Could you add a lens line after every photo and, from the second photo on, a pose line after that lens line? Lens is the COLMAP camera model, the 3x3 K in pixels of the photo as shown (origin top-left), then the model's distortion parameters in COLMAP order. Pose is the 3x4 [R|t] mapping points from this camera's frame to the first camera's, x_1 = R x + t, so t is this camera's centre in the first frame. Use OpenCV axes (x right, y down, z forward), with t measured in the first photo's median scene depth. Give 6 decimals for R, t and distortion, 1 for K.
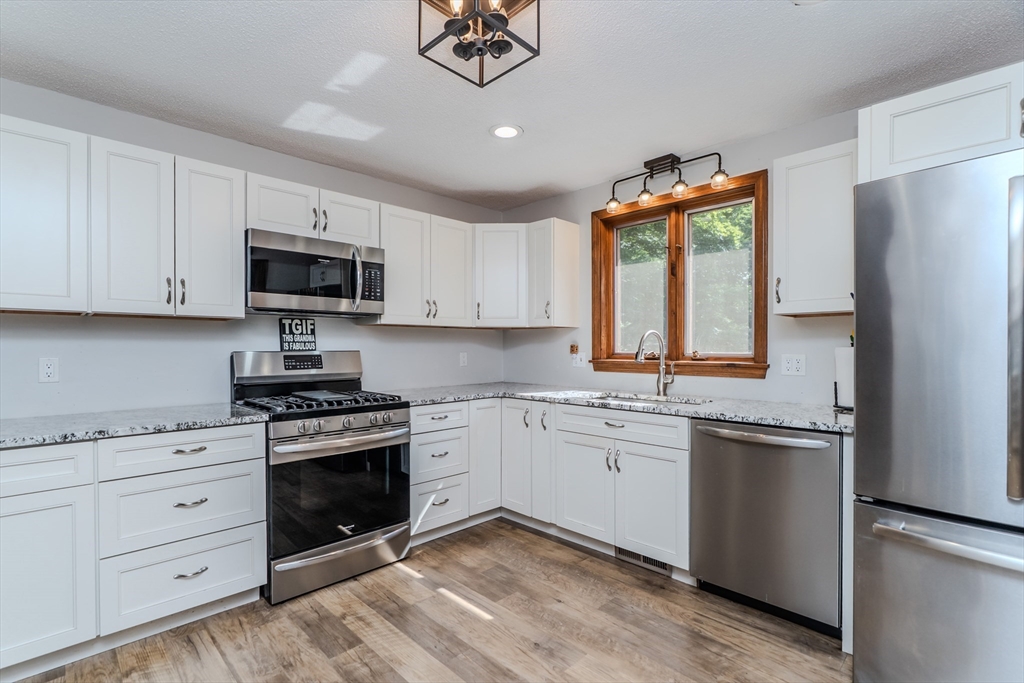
lens RADIAL K [[482.3, 0, 512.0], [0, 482.3, 341.5], [0, 0, 1]] dist [0.001528, 0.000276]
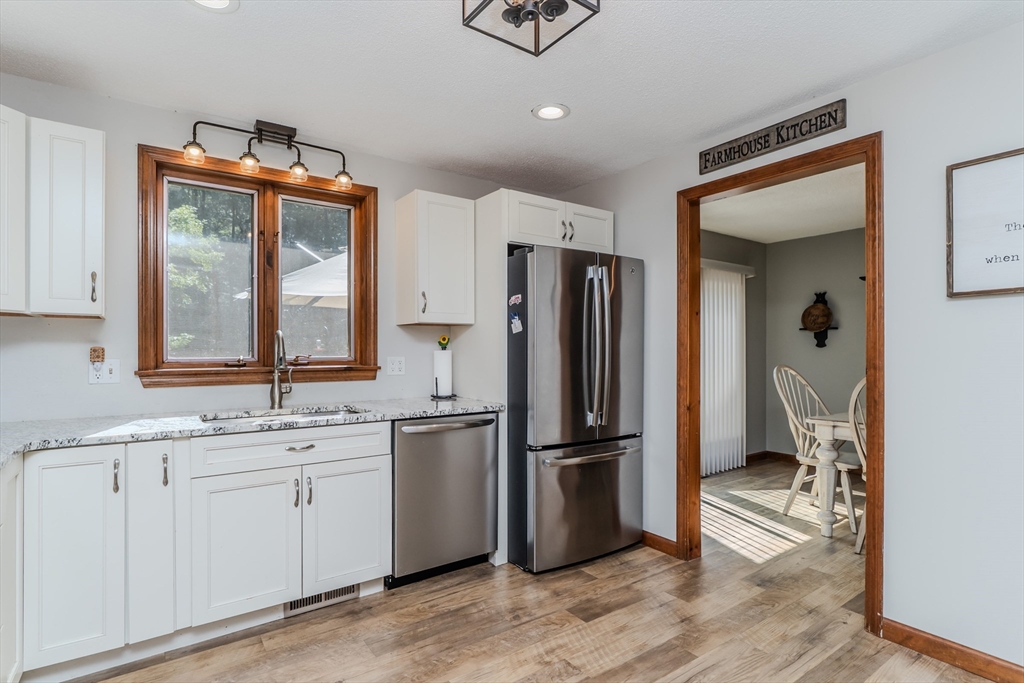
lens RADIAL K [[516.0, 0, 512.0], [0, 516.0, 341.5], [0, 0, 1]] dist [-0.000662, 0.000637]
pose [[0.158228, 0.016945, 0.987257, -0.559638], [-0.009090, 0.999835, -0.015704, 0.006466], [-0.987361, -0.006489, 0.158356, 0.500019]]
